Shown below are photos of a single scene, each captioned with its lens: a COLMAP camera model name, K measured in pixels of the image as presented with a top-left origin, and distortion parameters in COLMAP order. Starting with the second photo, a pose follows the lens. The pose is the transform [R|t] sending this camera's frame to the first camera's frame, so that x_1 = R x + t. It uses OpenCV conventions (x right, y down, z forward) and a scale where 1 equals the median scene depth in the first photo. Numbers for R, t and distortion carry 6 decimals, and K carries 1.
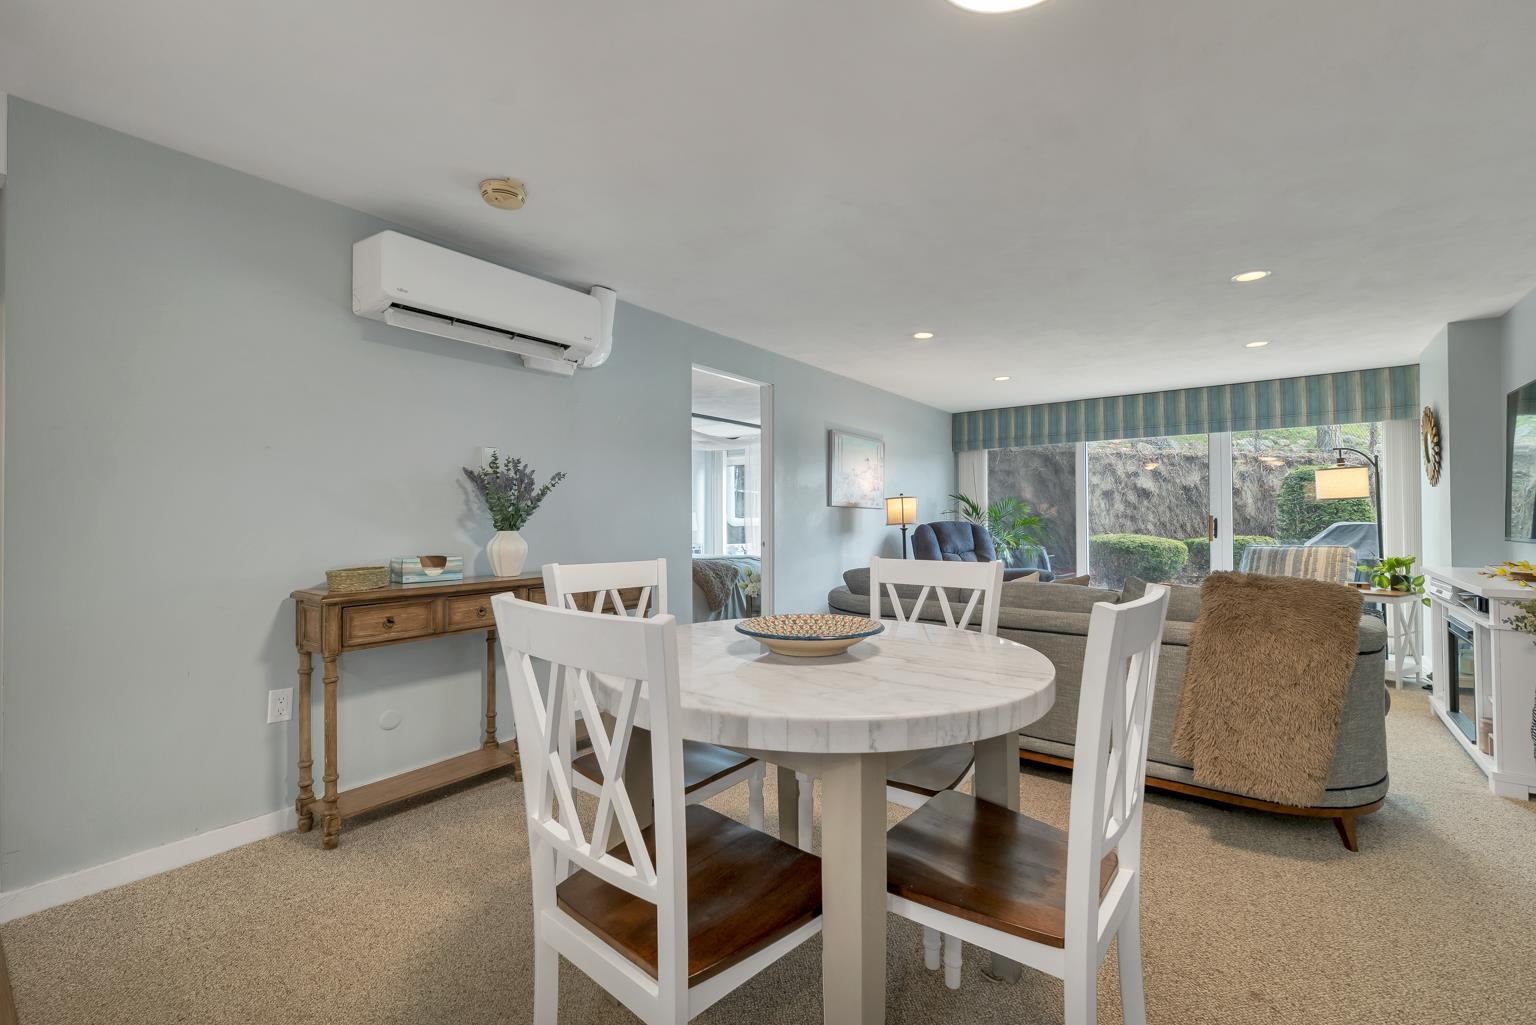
lens RADIAL K [[635.4, 0, 767.4], [0, 635.4, 518.6], [0, 0, 1]] dist [-0.002200, 0.000372]
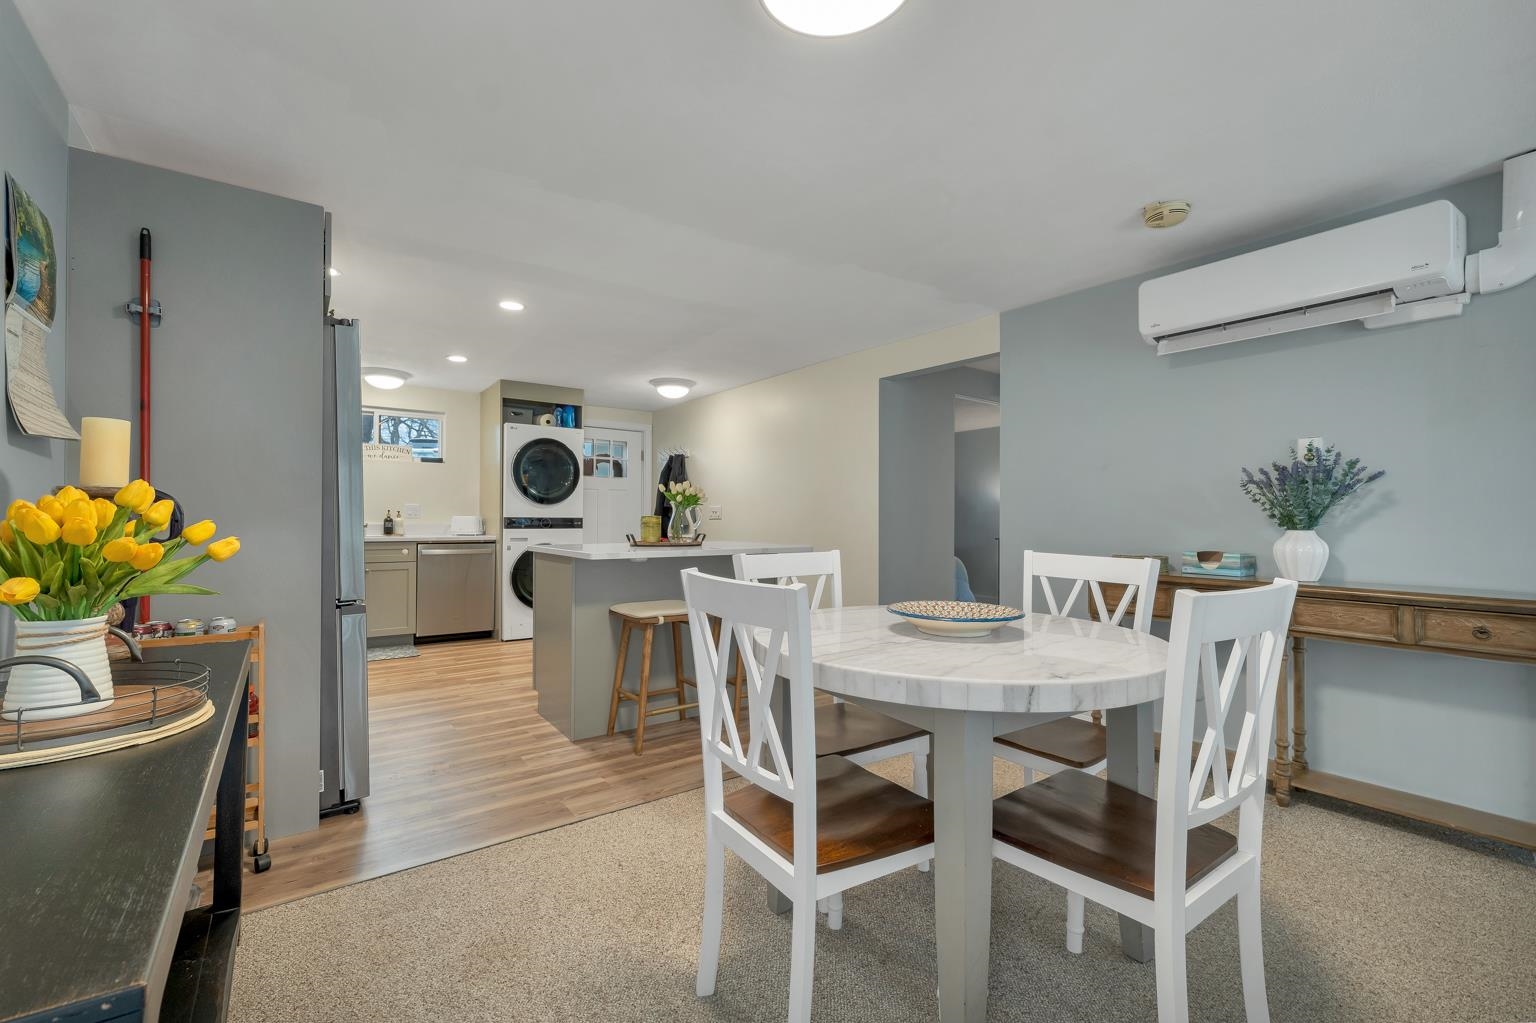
lens RADIAL K [[635.4, 0, 770.6], [0, 635.4, 515.8], [0, 0, 1]] dist [-0.002200, 0.000372]
pose [[-0.267924, -0.000597, -0.963440, 0.327547], [-0.003497, 0.999994, 0.000352, 0.000621], [0.963434, 0.003464, -0.267924, 0.263273]]
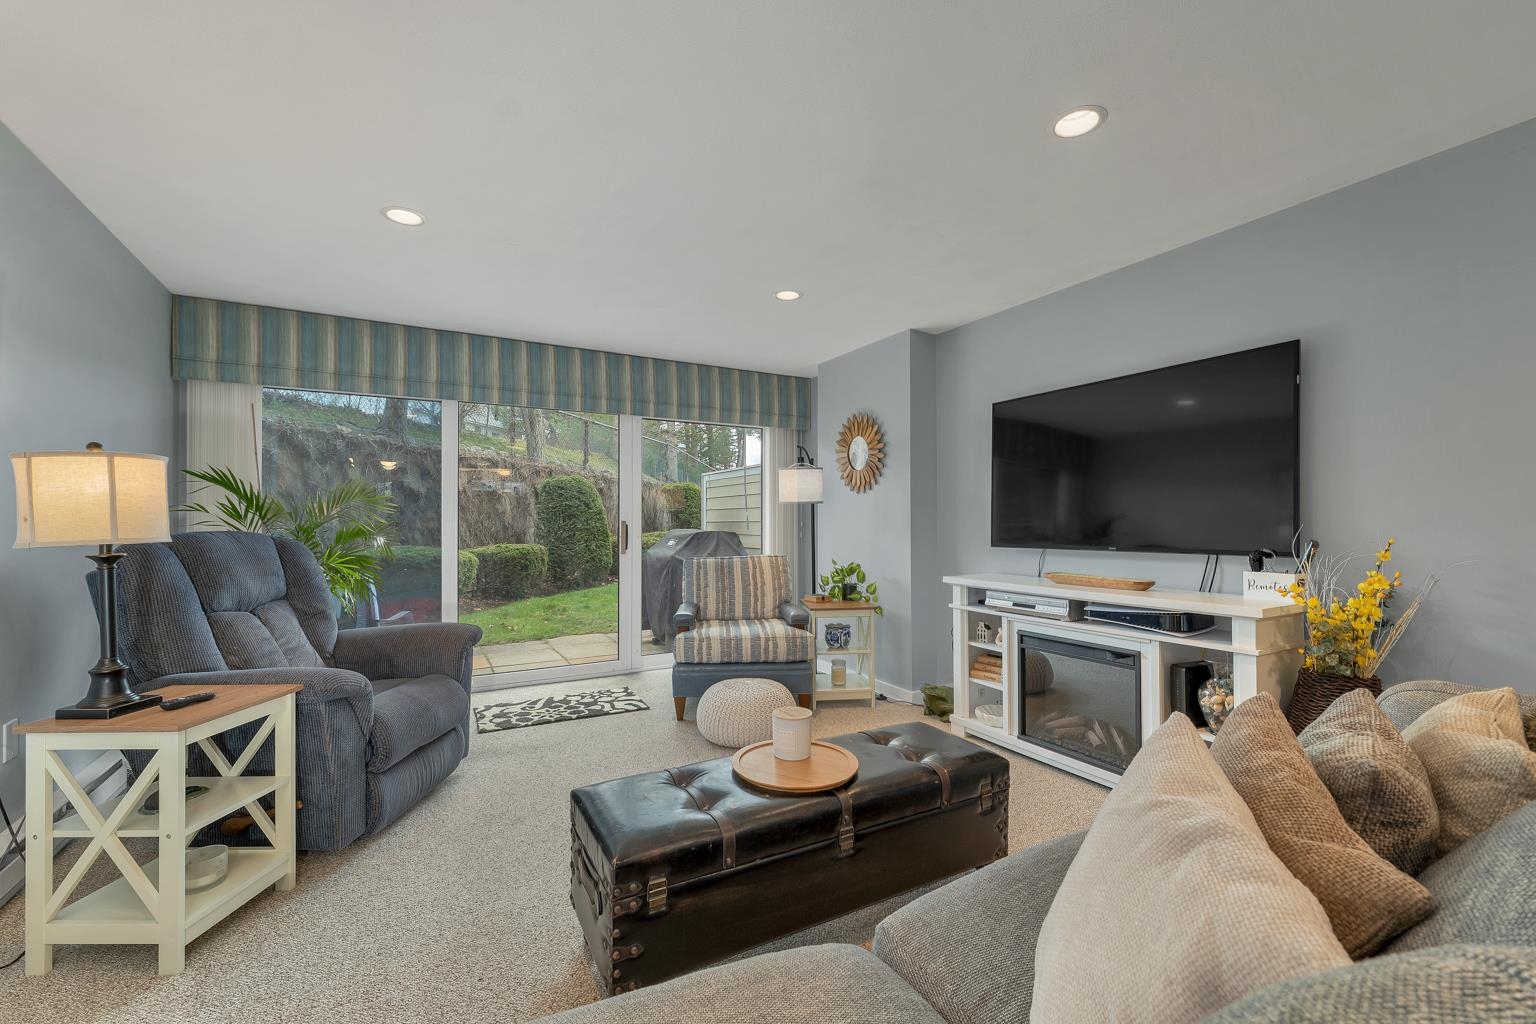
lens RADIAL K [[635.4, 0, 777.1], [0, 635.4, 513.2], [0, 0, 1]] dist [-0.002200, 0.000372]
pose [[0.381117, 0.017873, 0.924354, 0.050067], [0.000779, 0.999807, -0.019654, 0.000619], [-0.924526, 0.008210, 0.381029, 0.546492]]
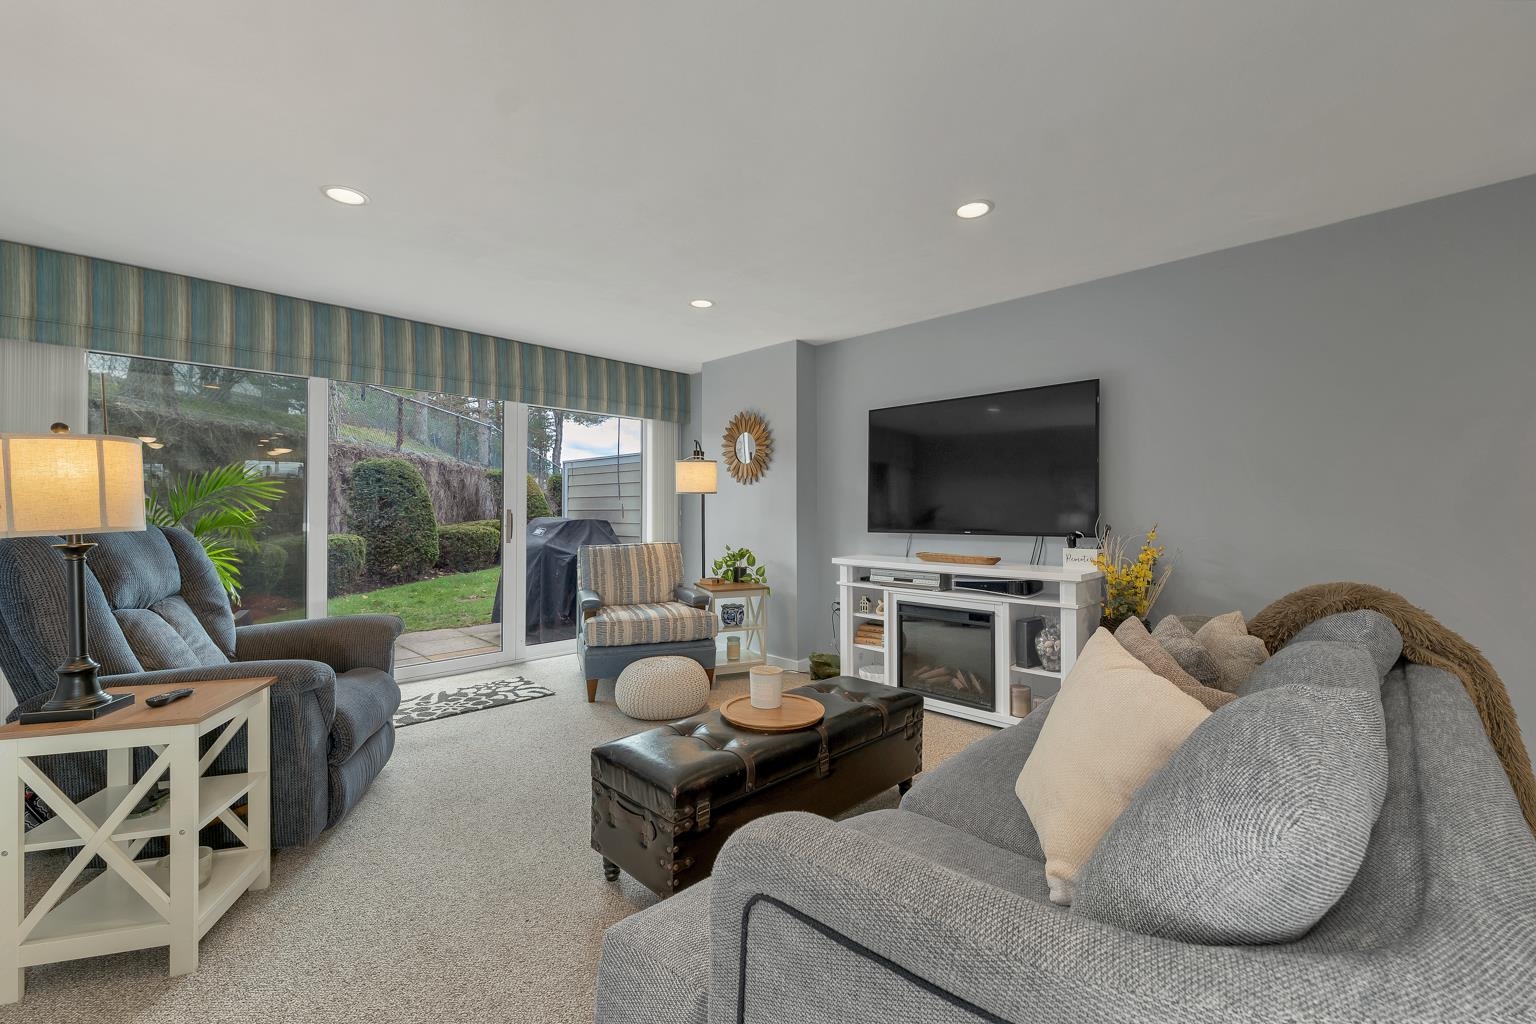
lens RADIAL K [[635.4, 0, 780.8], [0, 635.4, 500.6], [0, 0, 1]] dist [-0.002200, 0.000372]
pose [[0.102300, 0.021470, 0.994522, -0.033431], [0.000539, 0.999766, -0.021638, 0.000846], [-0.994753, 0.002749, 0.102265, 0.614444]]
